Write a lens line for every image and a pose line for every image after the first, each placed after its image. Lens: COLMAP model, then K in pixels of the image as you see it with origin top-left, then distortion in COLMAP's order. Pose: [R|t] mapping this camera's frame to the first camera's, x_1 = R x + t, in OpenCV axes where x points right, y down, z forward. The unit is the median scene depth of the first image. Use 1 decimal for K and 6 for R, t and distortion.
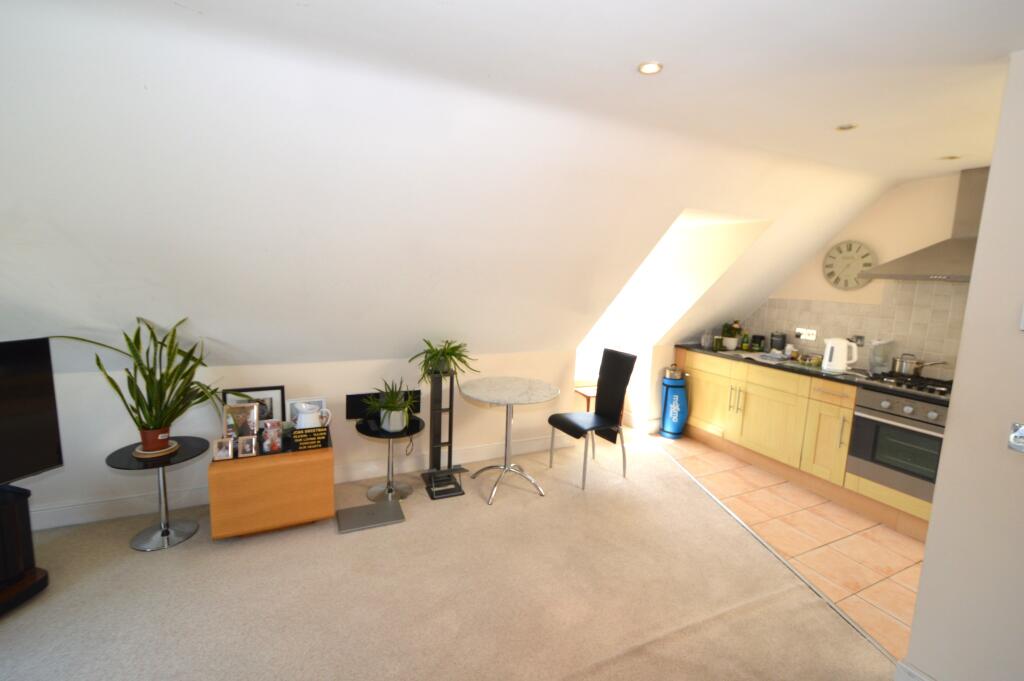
lens RADIAL K [[449.0, 0, 513.8], [0, 449.0, 337.9], [0, 0, 1]] dist [0.001221, -0.000827]
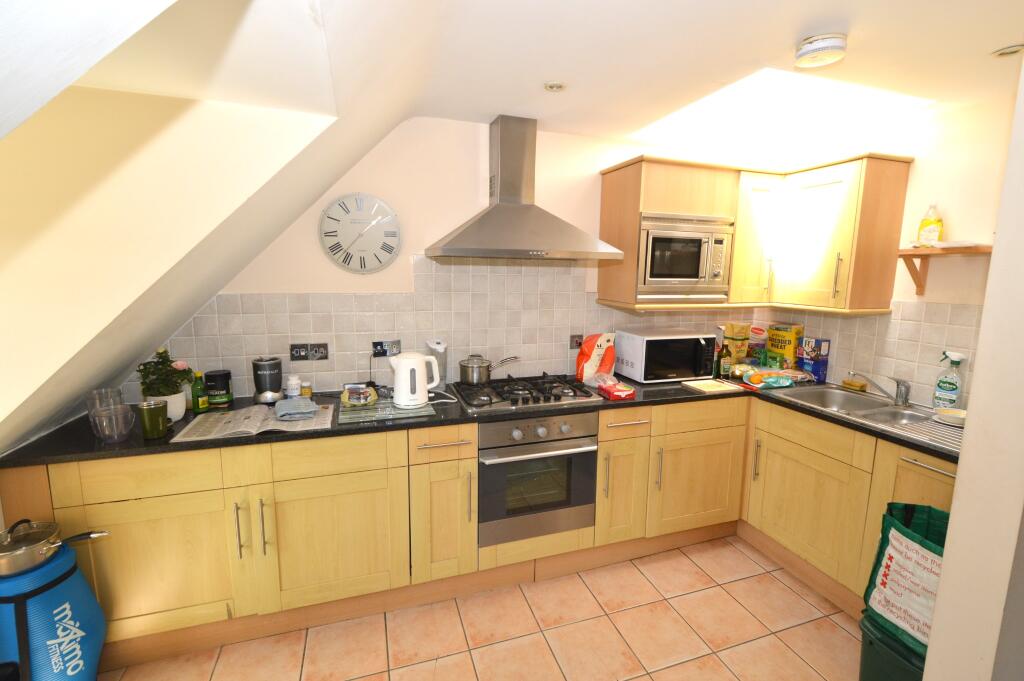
lens RADIAL K [[449.0, 0, 513.8], [0, 449.0, 337.9], [0, 0, 1]] dist [0.001221, -0.000827]
pose [[0.134204, -0.177354, 0.974954, 0.145435], [0.135622, 0.977884, 0.159218, -0.095964], [-0.981629, 0.110858, 0.155289, 0.752509]]
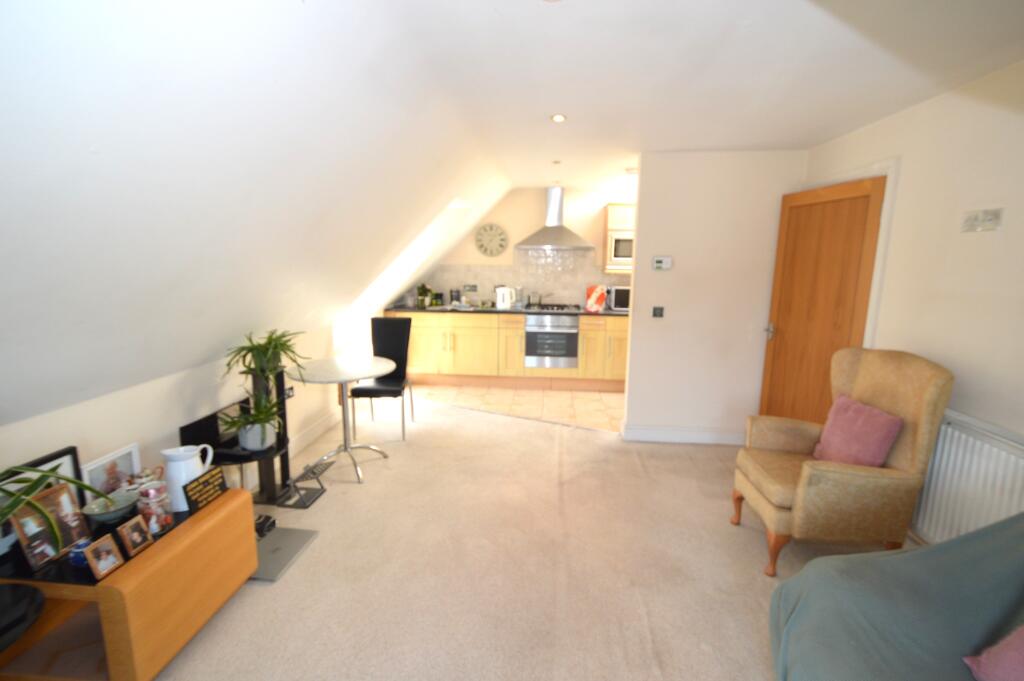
lens RADIAL K [[449.0, 0, 513.8], [0, 449.0, 337.9], [0, 0, 1]] dist [0.001221, -0.000827]
pose [[0.505705, -0.185103, 0.842614, -0.604699], [0.131093, 0.981856, 0.137014, -0.035431], [-0.852688, 0.041173, 0.520796, 0.158527]]
